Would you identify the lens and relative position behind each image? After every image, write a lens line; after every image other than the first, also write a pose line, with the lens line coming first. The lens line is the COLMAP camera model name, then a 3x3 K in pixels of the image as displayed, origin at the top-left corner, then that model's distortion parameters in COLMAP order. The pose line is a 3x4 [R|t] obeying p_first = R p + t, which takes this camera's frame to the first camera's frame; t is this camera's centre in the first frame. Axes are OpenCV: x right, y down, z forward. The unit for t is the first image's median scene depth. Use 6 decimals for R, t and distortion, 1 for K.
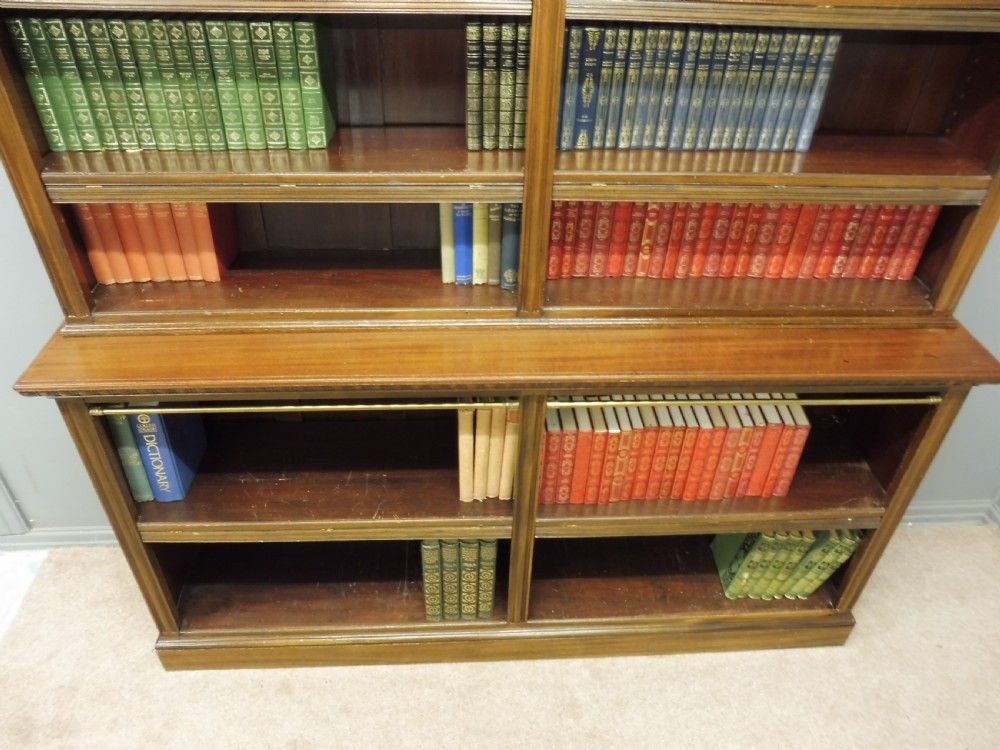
lens RADIAL K [[727.4, 0, 502.0], [0, 727.4, 383.8], [0, 0, 1]] dist [-0.047498, 0.002489]
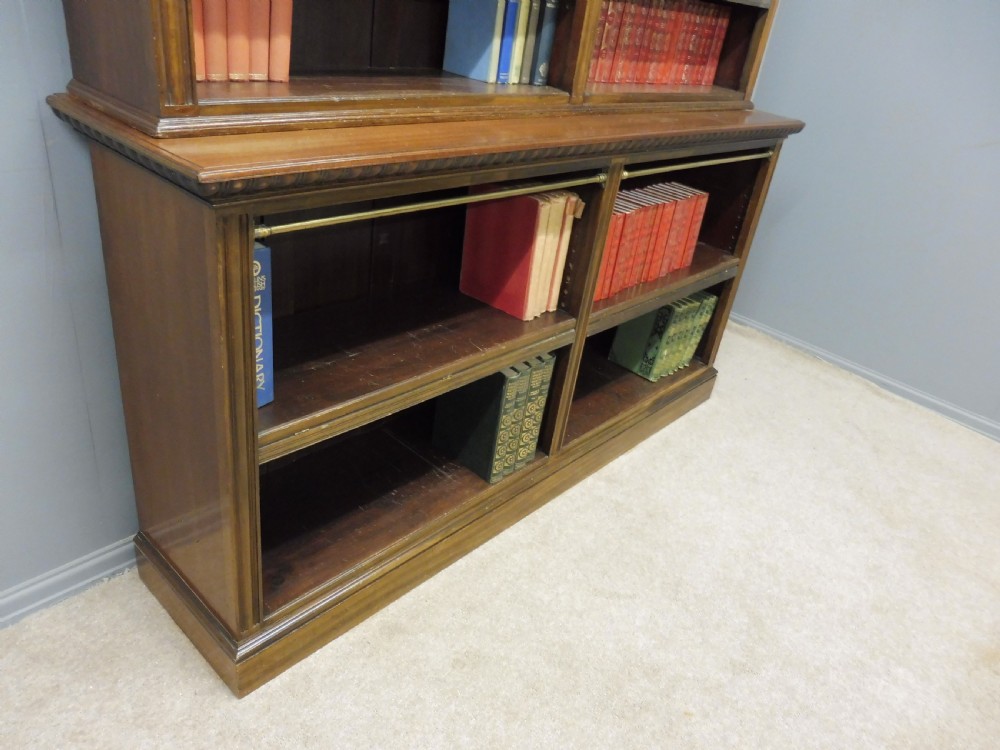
lens RADIAL K [[727.4, 0, 507.3], [0, 727.4, 384.9], [0, 0, 1]] dist [-0.047498, 0.002489]
pose [[0.704136, -0.286786, 0.649574, -0.754548], [0.330685, 0.941992, 0.057427, 0.183678], [-0.628363, 0.174368, 0.758127, 0.293764]]
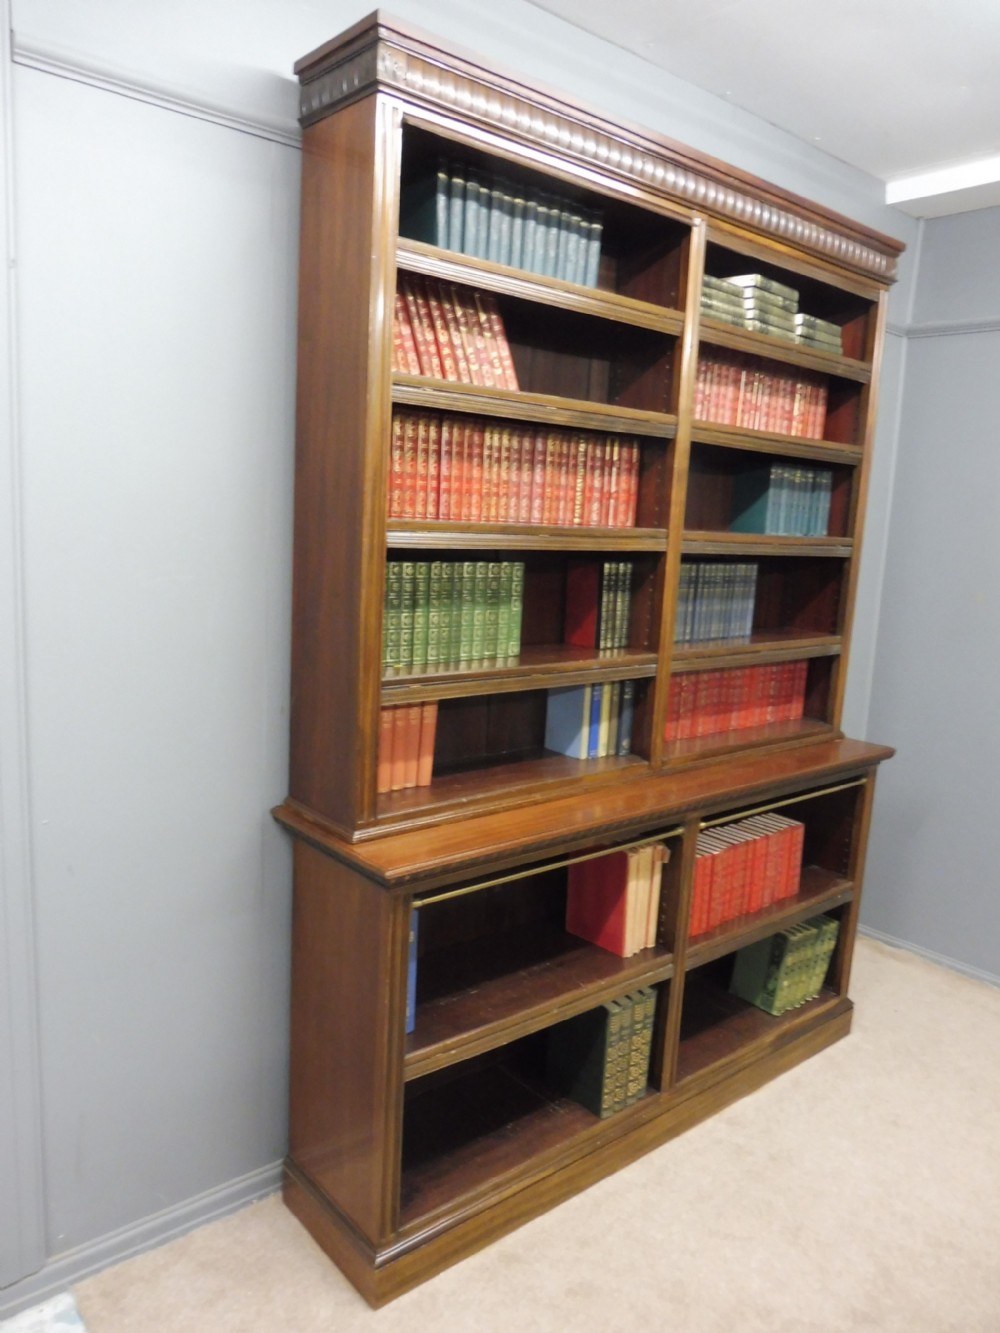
lens RADIAL K [[969.7, 0, 494.9], [0, 969.7, 670.8], [0, 0, 1]] dist [-0.047498, 0.002489]
pose [[0.801402, -0.088601, 0.591527, -1.058242], [0.342815, 0.878451, -0.332869, 0.204422], [-0.490135, 0.469546, 0.734366, -0.175211]]
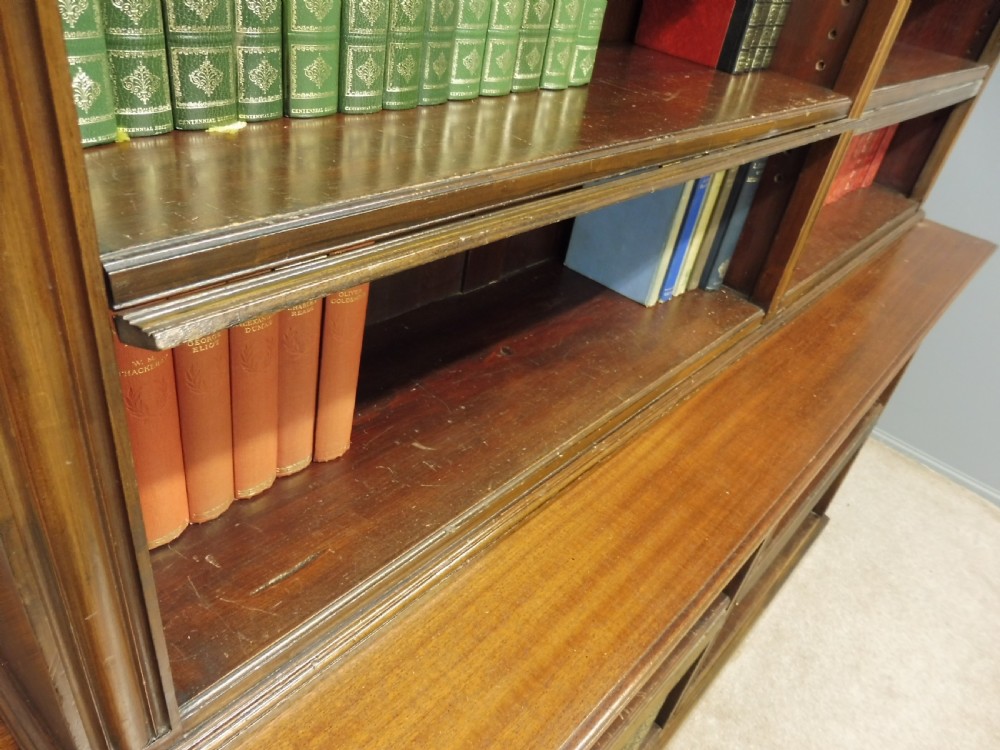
lens RADIAL K [[727.4, 0, 505.7], [0, 727.4, 387.0], [0, 0, 1]] dist [-0.047498, 0.002489]
pose [[0.692378, -0.337983, 0.637479, -0.528622], [0.316605, 0.936218, 0.152499, -0.191665], [-0.648362, 0.096242, 0.755225, 0.582034]]
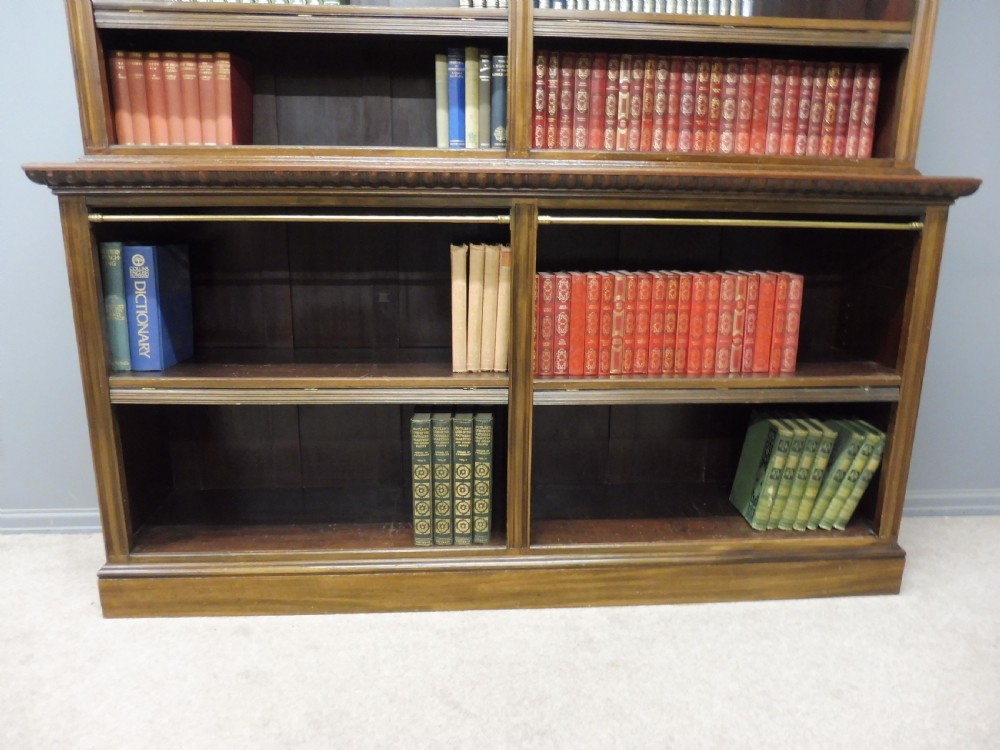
lens RADIAL K [[727.4, 0, 500.0], [0, 727.4, 382.3], [0, 0, 1]] dist [-0.047498, 0.002489]
pose [[0.999721, -0.022121, 0.008269, -0.004793], [0.023588, 0.918240, -0.395322, 0.565663], [0.001152, 0.395407, 0.918505, 0.135790]]
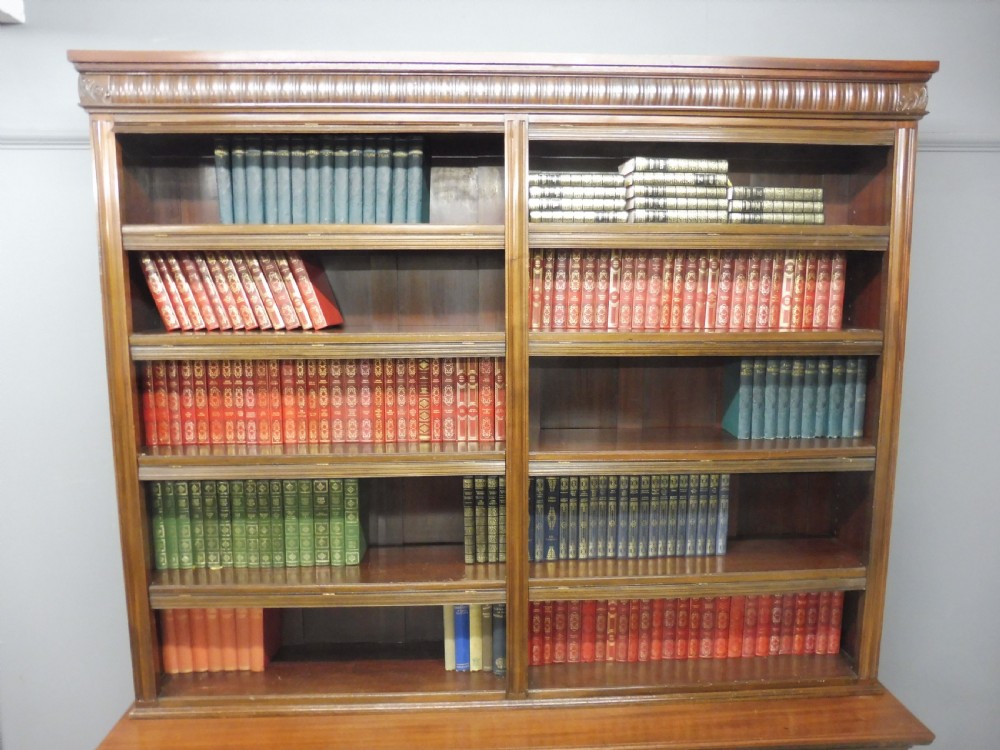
lens RADIAL K [[727.4, 0, 500.6], [0, 727.4, 380.7], [0, 0, 1]] dist [-0.047498, 0.002489]
pose [[0.999411, -0.030697, -0.015318, 0.040361], [0.018802, 0.863577, -0.503866, 0.048974], [0.028695, 0.503282, 0.863646, -0.263981]]
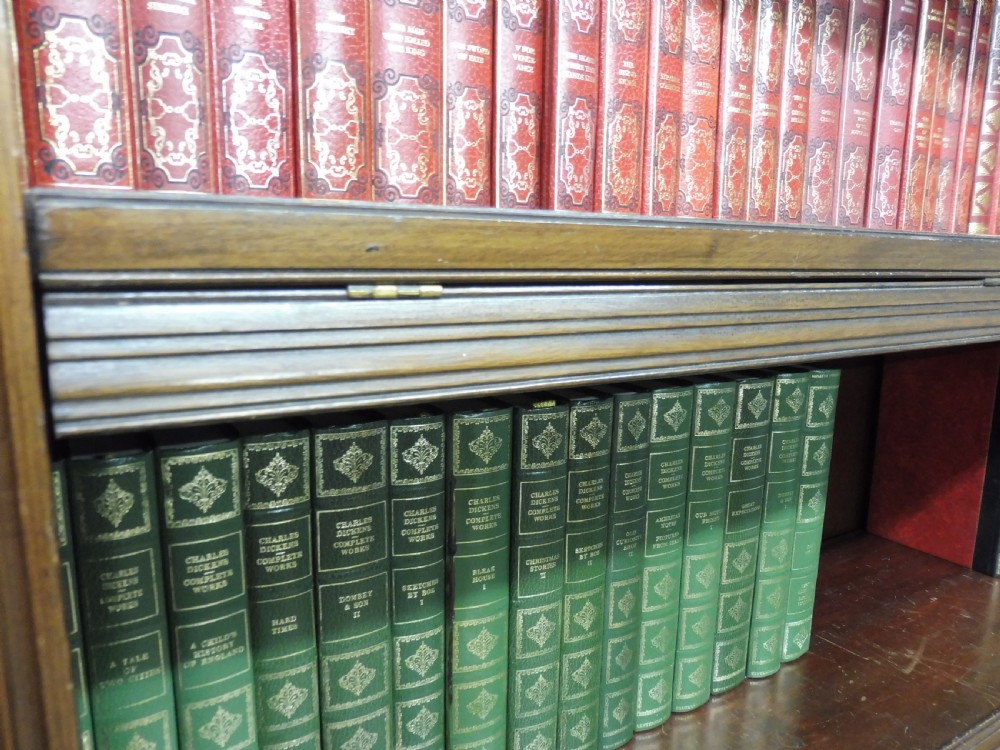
lens RADIAL K [[727.4, 0, 485.0], [0, 727.4, 390.5], [0, 0, 1]] dist [-0.047498, 0.002489]
pose [[0.890405, -0.106114, 0.442627, -0.469772], [0.291437, 0.879884, -0.375325, -0.295578], [-0.349633, 0.463189, 0.814379, 0.550364]]
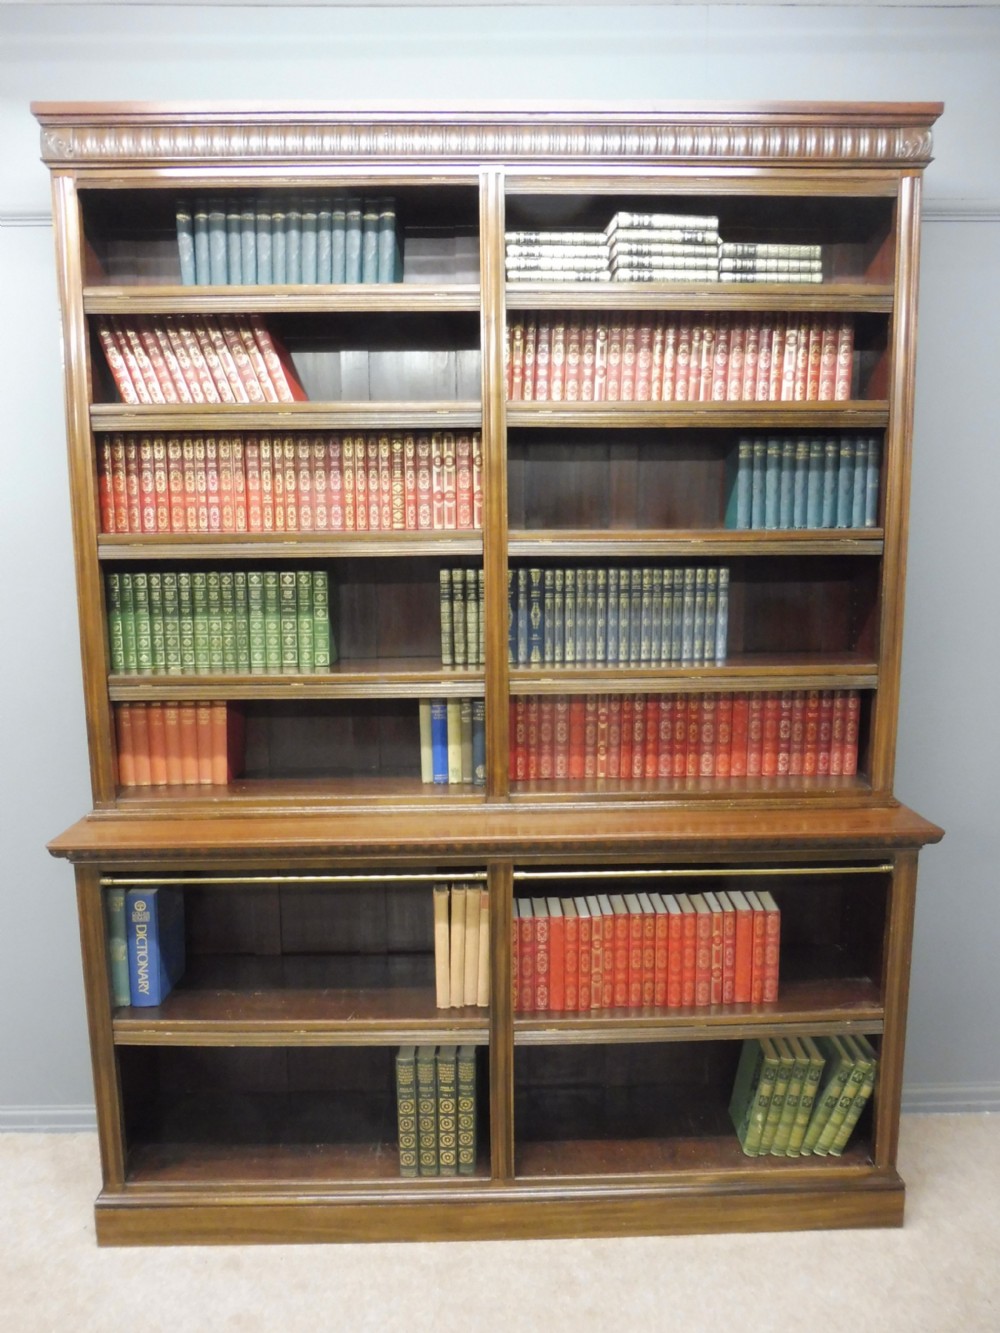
lens RADIAL K [[969.7, 0, 493.3], [0, 969.7, 667.2], [0, 0, 1]] dist [-0.047498, 0.002489]
pose [[0.998683, -0.032997, -0.039283, 0.086467], [0.009674, 0.873095, -0.487454, 0.406178], [0.050383, 0.486432, 0.872264, -0.362756]]
